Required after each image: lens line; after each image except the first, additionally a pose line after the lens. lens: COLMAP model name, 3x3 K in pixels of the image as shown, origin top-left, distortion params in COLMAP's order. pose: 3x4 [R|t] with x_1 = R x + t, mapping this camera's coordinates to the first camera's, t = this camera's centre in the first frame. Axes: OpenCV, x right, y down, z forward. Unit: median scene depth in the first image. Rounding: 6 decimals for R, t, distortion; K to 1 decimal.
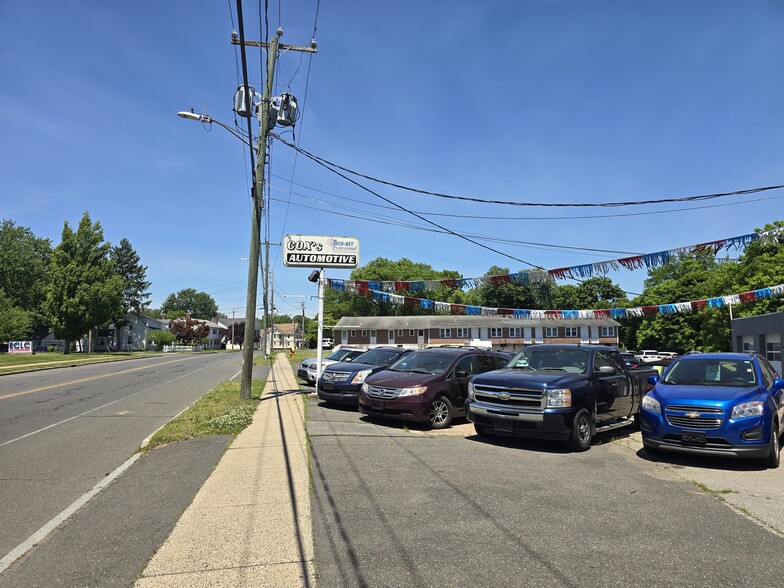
lens RADIAL K [[524.8, 0, 388.0], [0, 524.8, 299.8], [0, 0, 1]] dist [0.073394, -0.068326]
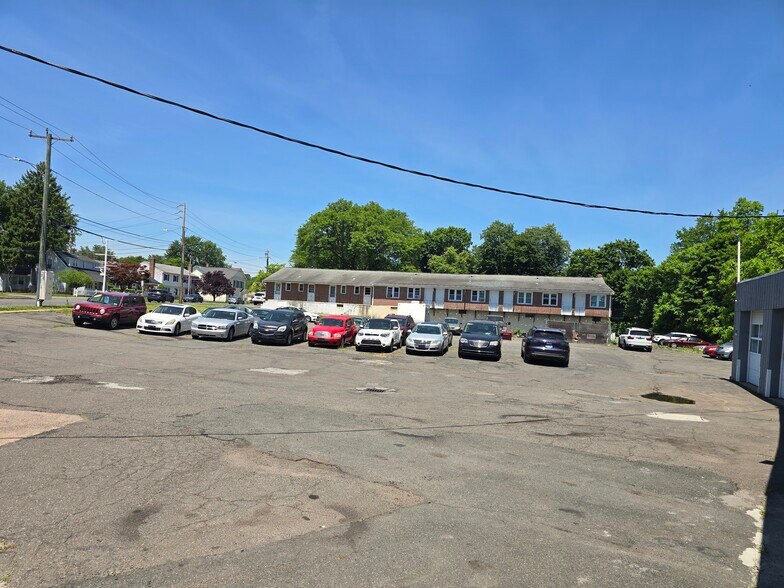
lens RADIAL K [[524.6, 0, 395.3], [0, 524.6, 299.6], [0, 0, 1]] dist [0.073442, -0.070932]
pose [[0.996025, 0.057338, -0.068163, 0.205792], [-0.052484, 0.996096, 0.070982, 0.021508], [0.071967, -0.067123, 0.995146, 0.258889]]
